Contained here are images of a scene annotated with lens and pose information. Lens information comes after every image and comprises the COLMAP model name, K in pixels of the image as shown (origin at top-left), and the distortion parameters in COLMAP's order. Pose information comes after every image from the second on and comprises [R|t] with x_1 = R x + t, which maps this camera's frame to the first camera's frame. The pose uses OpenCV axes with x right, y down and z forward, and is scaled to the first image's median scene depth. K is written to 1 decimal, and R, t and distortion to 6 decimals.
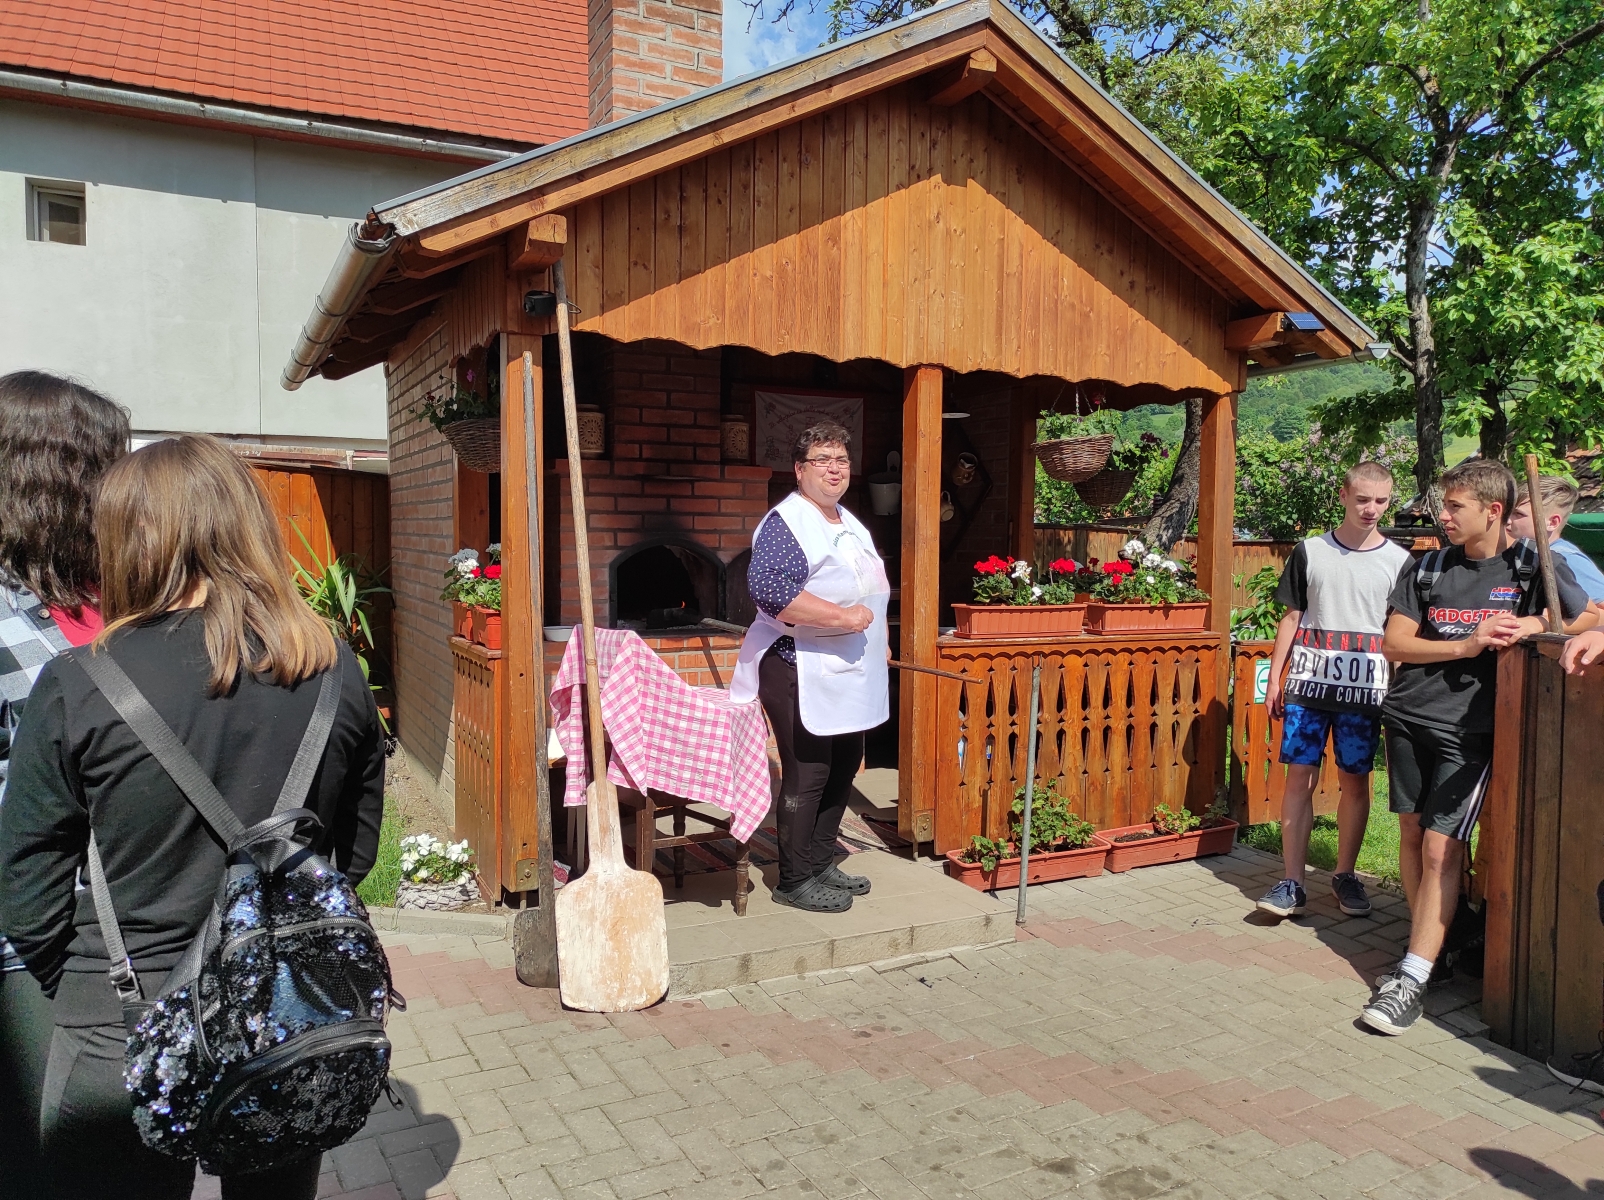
lens RADIAL K [[1185.9, 0, 802.0], [0, 1185.9, 600.0], [0, 0, 1]] dist [0.057009, -0.054971]
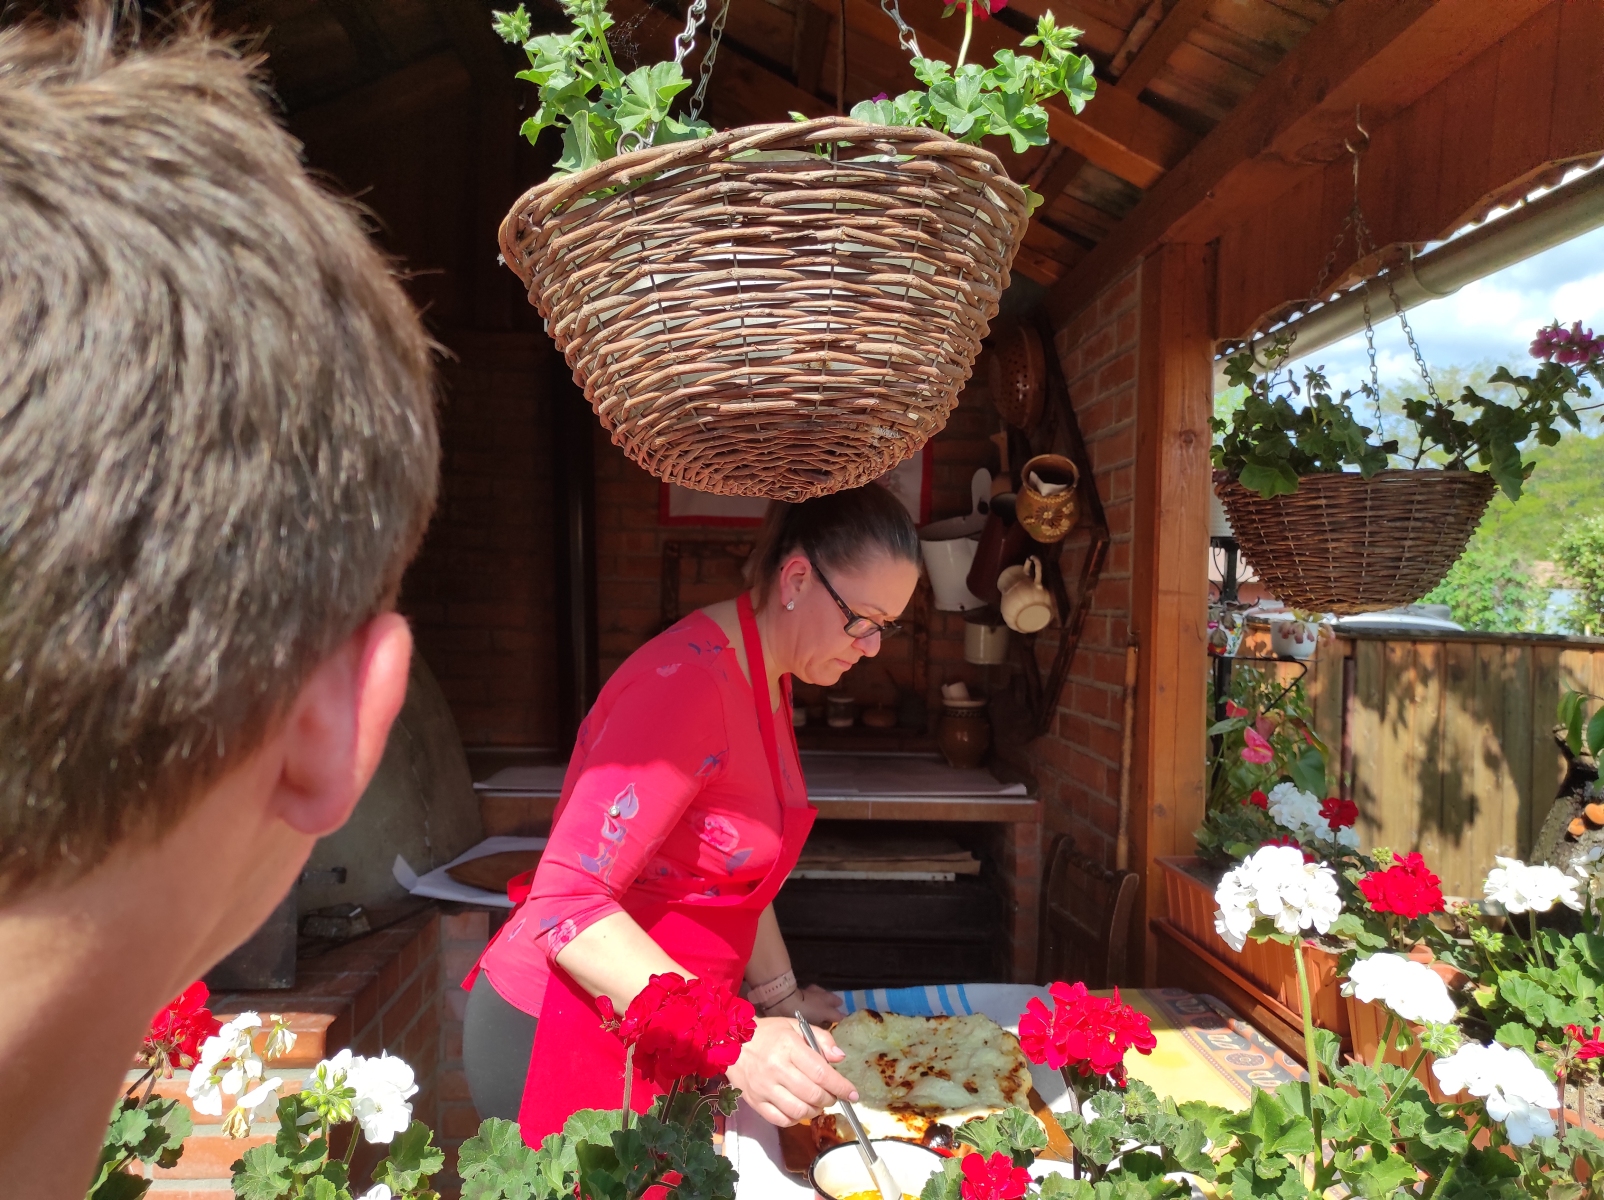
lens RADIAL K [[1173.2, 0, 799.3], [0, 1173.2, 596.8], [0, 0, 1]] dist [0.054466, -0.040625]
pose [[0.914468, 0.013723, -0.404426, 0.327421], [-0.038293, 0.997875, -0.052726, -0.085152], [0.402843, 0.063703, 0.913050, 0.950738]]
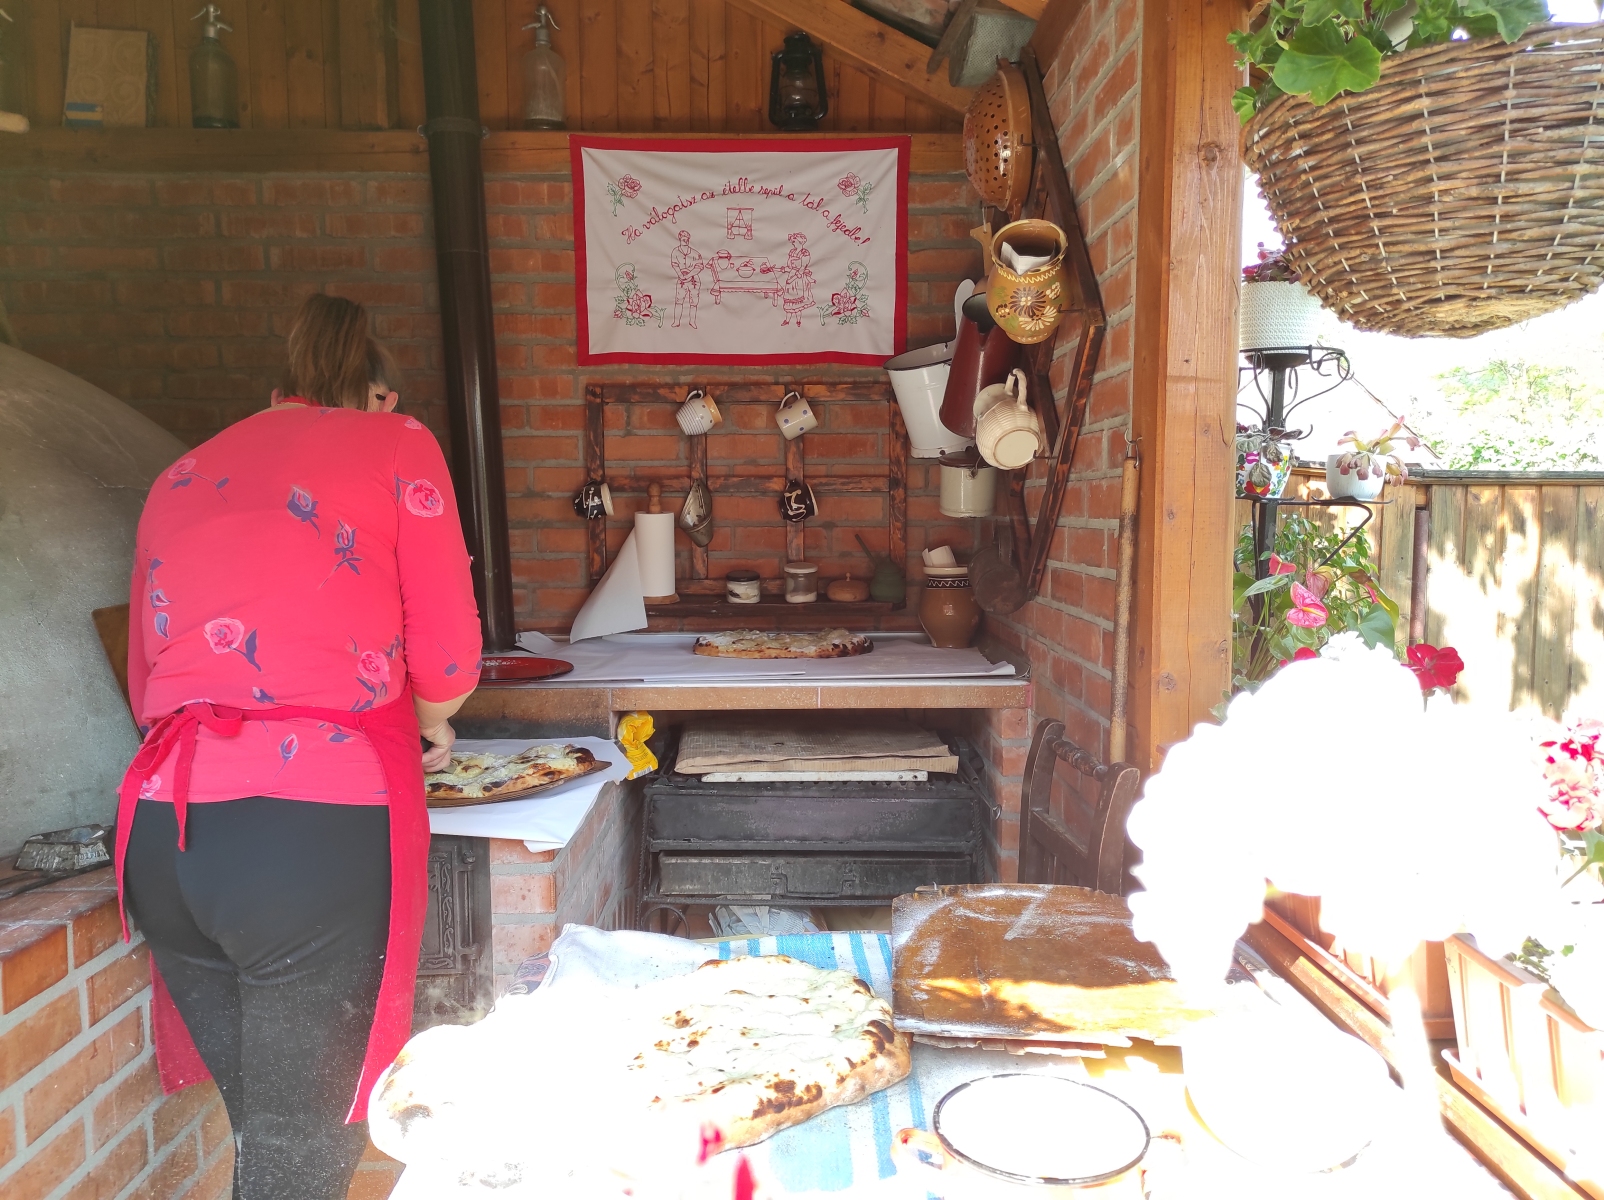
lens RADIAL K [[1152.3, 0, 802.0], [0, 1152.3, 600.0], [0, 0, 1]] dist [0.040732, -0.020573]
pose [[0.895951, 0.024363, -0.443483, 0.322835], [-0.012987, 0.999504, 0.028672, -0.062080], [0.443962, -0.019929, 0.895824, 1.098955]]
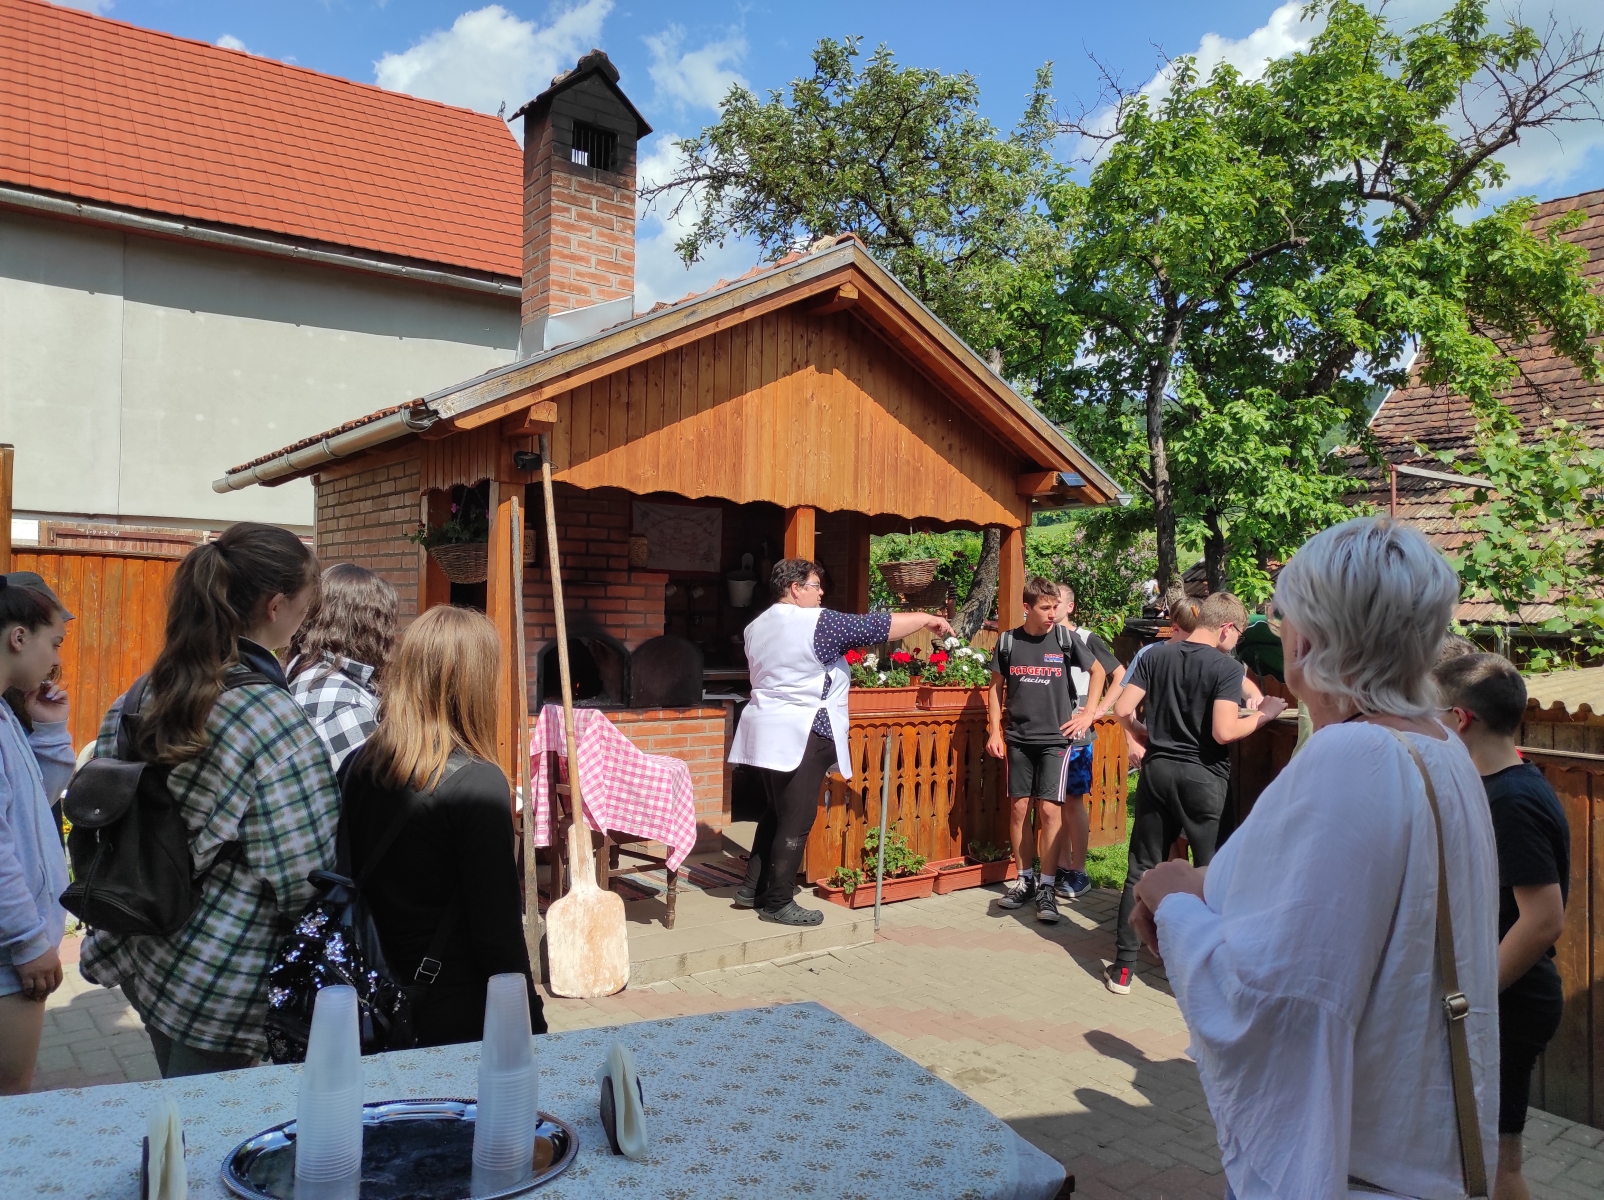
lens RADIAL K [[1173.2, 0, 799.3], [0, 1173.2, 596.8], [0, 0, 1]] dist [0.054466, -0.040625]
pose [[0.985734, 0.014047, 0.167725, -0.117955], [-0.003578, 0.998035, -0.062556, -0.015269], [-0.168274, 0.061063, 0.983847, -0.277312]]
